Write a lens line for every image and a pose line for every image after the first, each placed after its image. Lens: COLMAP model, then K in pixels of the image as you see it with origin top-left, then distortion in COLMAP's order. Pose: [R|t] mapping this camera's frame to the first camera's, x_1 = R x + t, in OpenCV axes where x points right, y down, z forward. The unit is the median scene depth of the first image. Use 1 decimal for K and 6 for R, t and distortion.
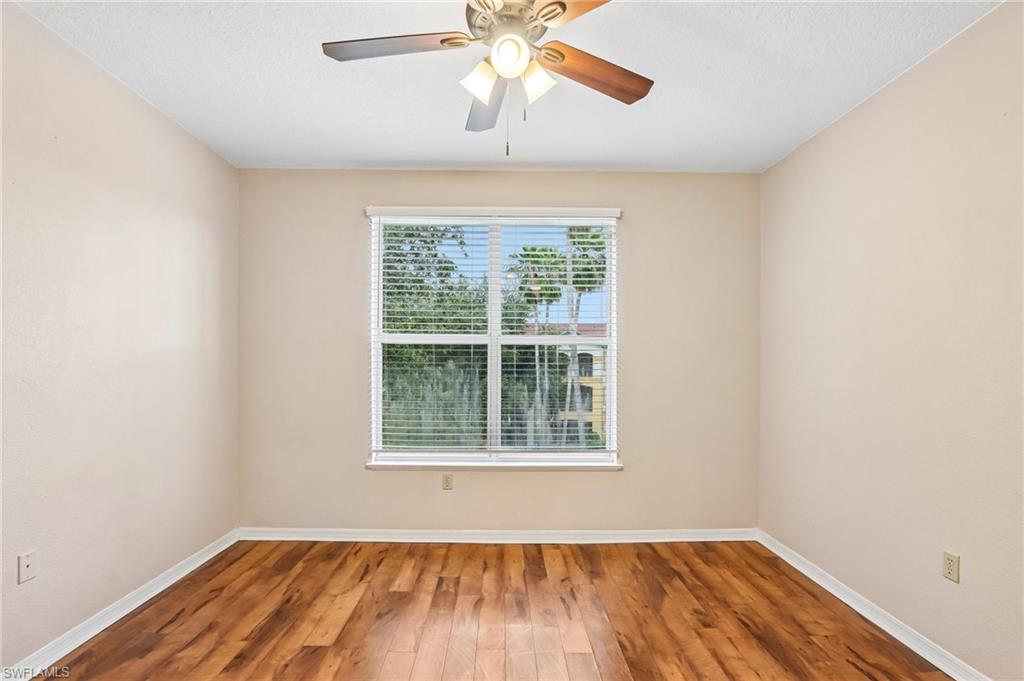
lens RADIAL K [[476.4, 0, 513.6], [0, 476.4, 356.8], [0, 0, 1]] dist [-0.013177, 0.000329]
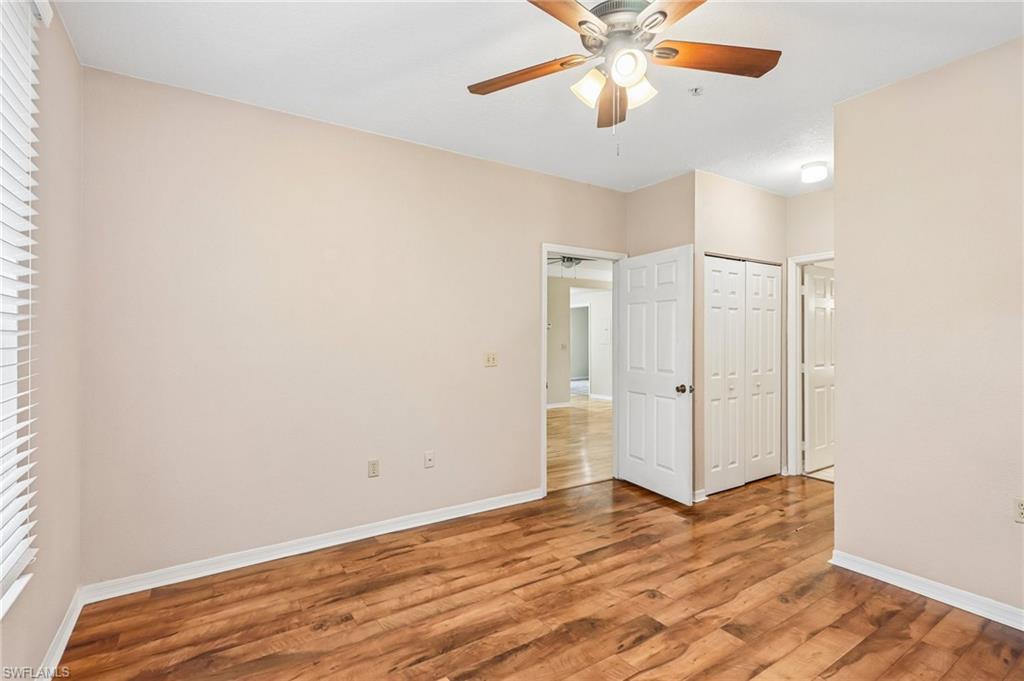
lens RADIAL K [[482.3, 0, 508.5], [0, 482.3, 344.9], [0, 0, 1]] dist [-0.016342, 0.001106]
pose [[-0.529237, -0.014809, 0.848345, -0.464429], [-0.003160, 0.999875, 0.015483, 0.002425], [-0.848468, 0.005513, -0.529217, 1.006605]]
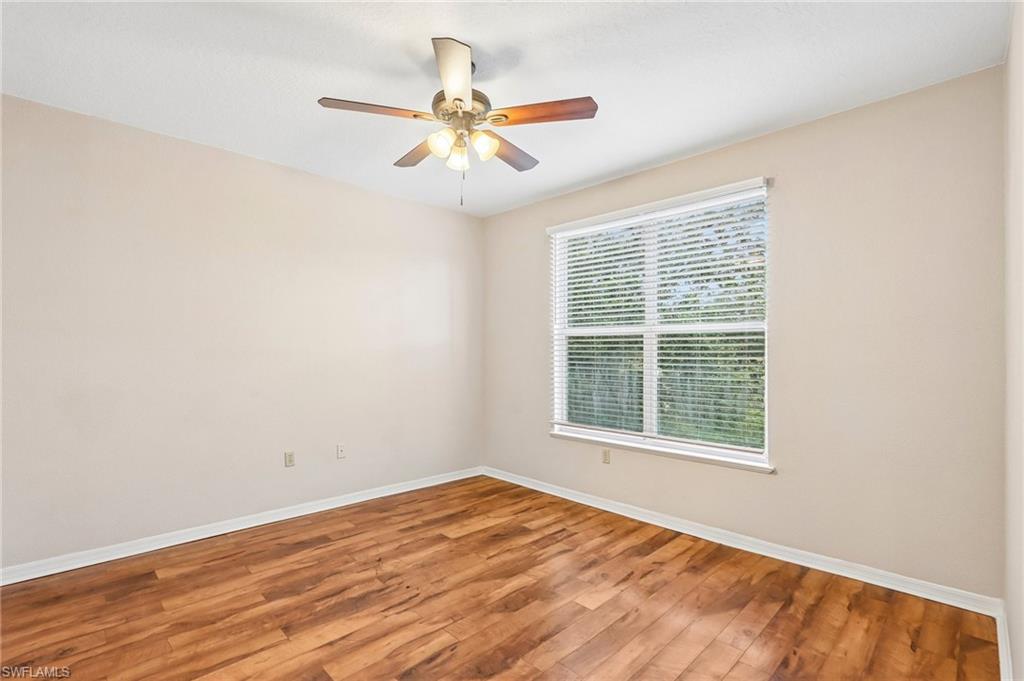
lens RADIAL K [[474.1, 0, 507.2], [0, 474.1, 347.0], [0, 0, 1]] dist [-0.014326, 0.001103]
pose [[0.689392, -0.010243, -0.724316, 0.621341], [0.012619, 0.999918, -0.002129, 0.000402], [0.724278, -0.007673, 0.689465, 0.063135]]
